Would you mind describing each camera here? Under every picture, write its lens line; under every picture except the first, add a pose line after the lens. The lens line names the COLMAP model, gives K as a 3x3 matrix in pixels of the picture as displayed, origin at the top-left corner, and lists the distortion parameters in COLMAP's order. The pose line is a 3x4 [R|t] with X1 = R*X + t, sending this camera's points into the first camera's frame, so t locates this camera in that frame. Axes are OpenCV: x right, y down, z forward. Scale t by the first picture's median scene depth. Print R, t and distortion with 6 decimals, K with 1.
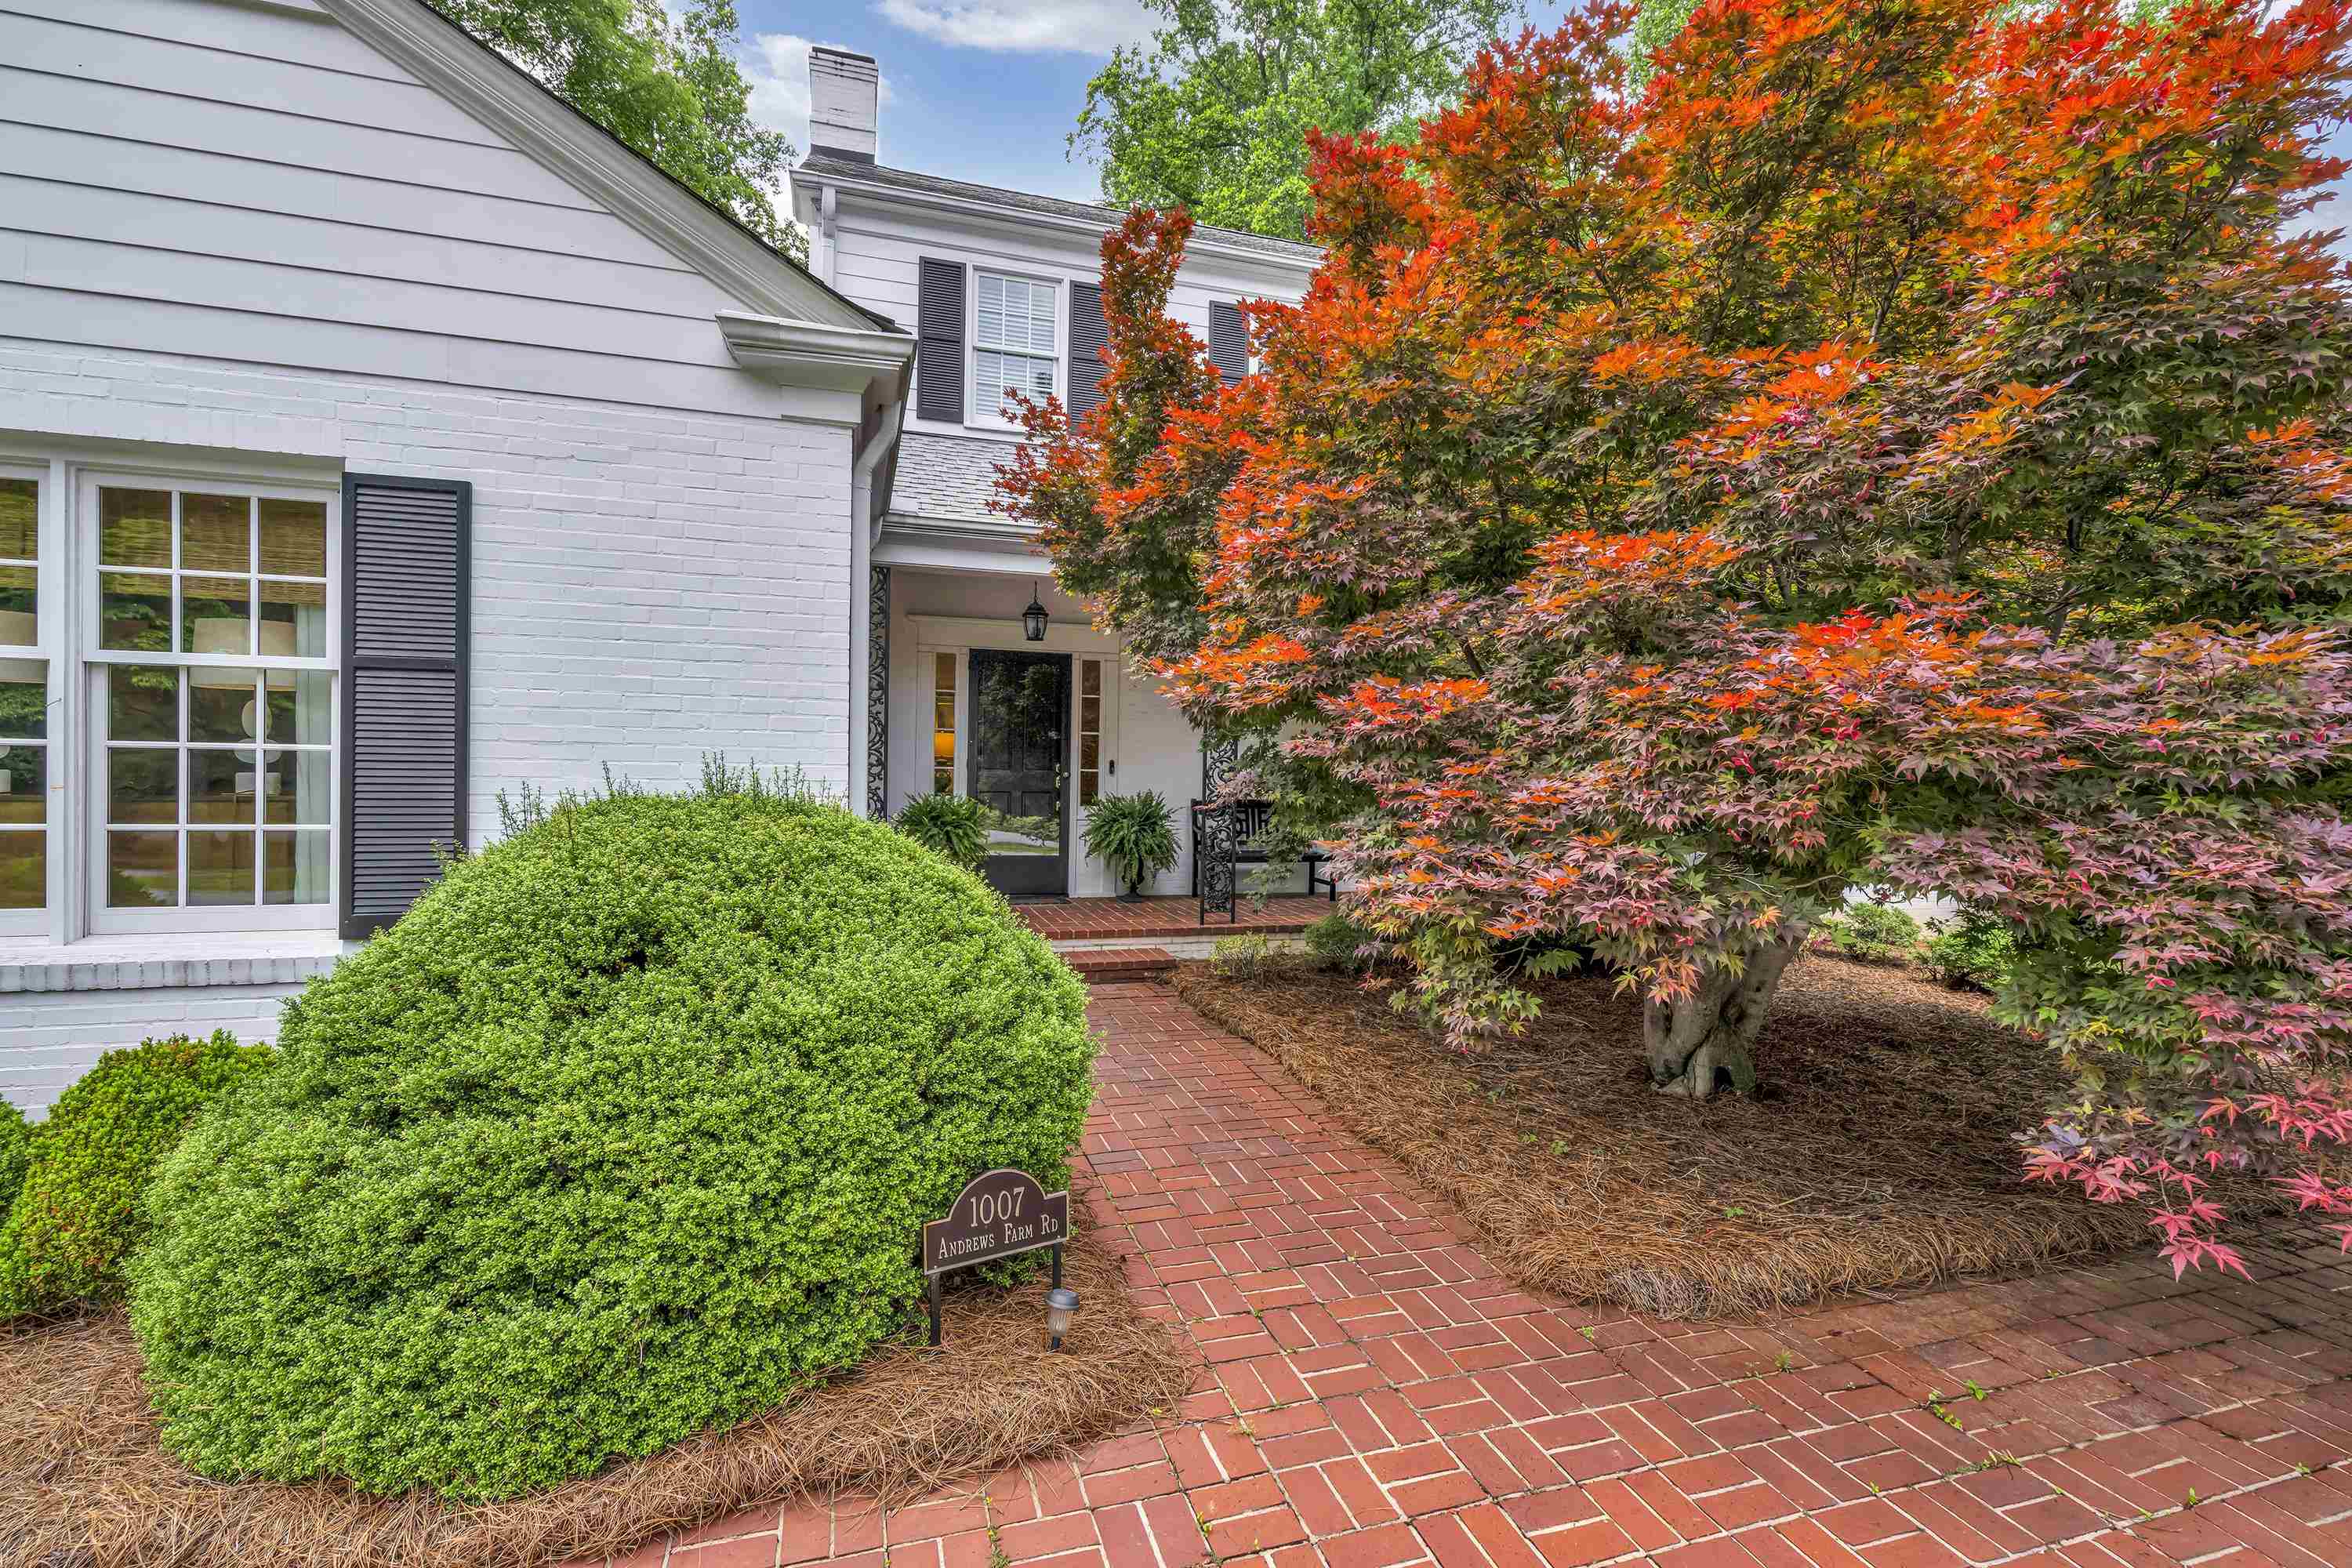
lens RADIAL K [[1048.7, 0, 1176.9], [0, 1048.7, 780.1], [0, 0, 1]] dist [-0.006874, 0.000118]
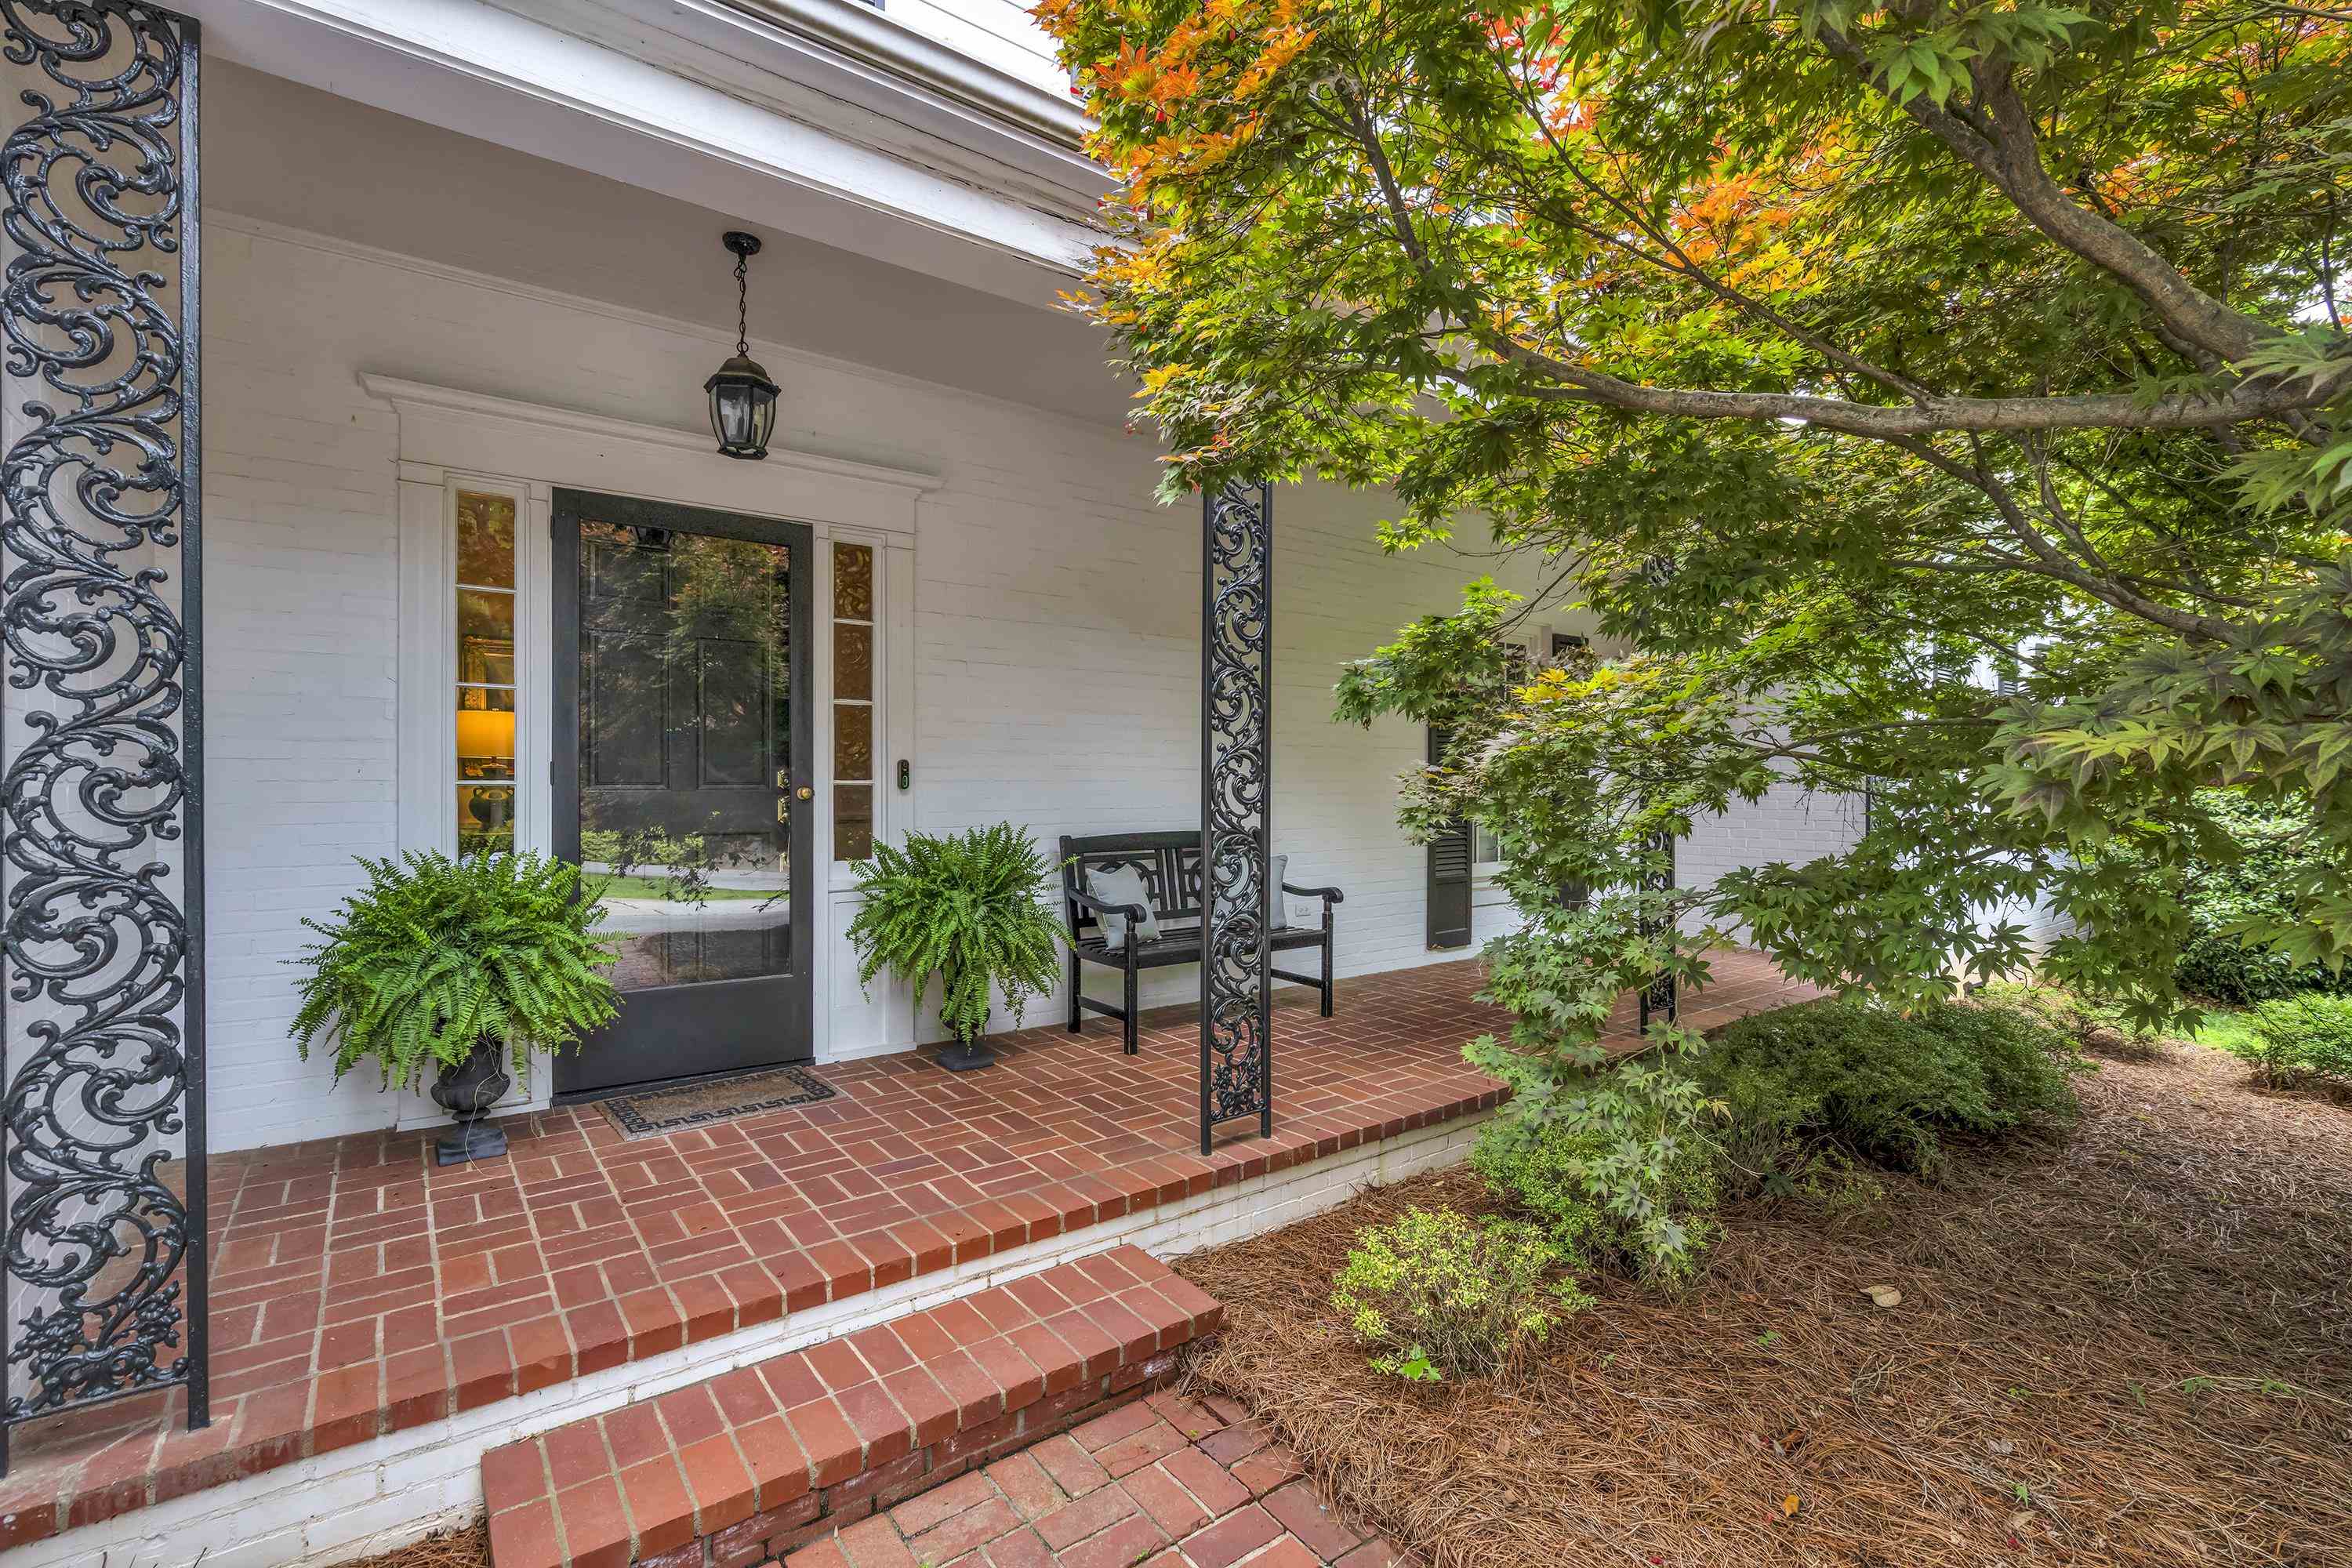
lens RADIAL K [[1048.7, 0, 1180.0], [0, 1048.7, 776.8], [0, 0, 1]] dist [-0.006874, 0.000118]
pose [[0.940934, -0.013509, 0.338319, -0.105211], [0.015523, 0.999874, -0.003245, -0.007725], [-0.338233, 0.008305, 0.941026, 0.522258]]
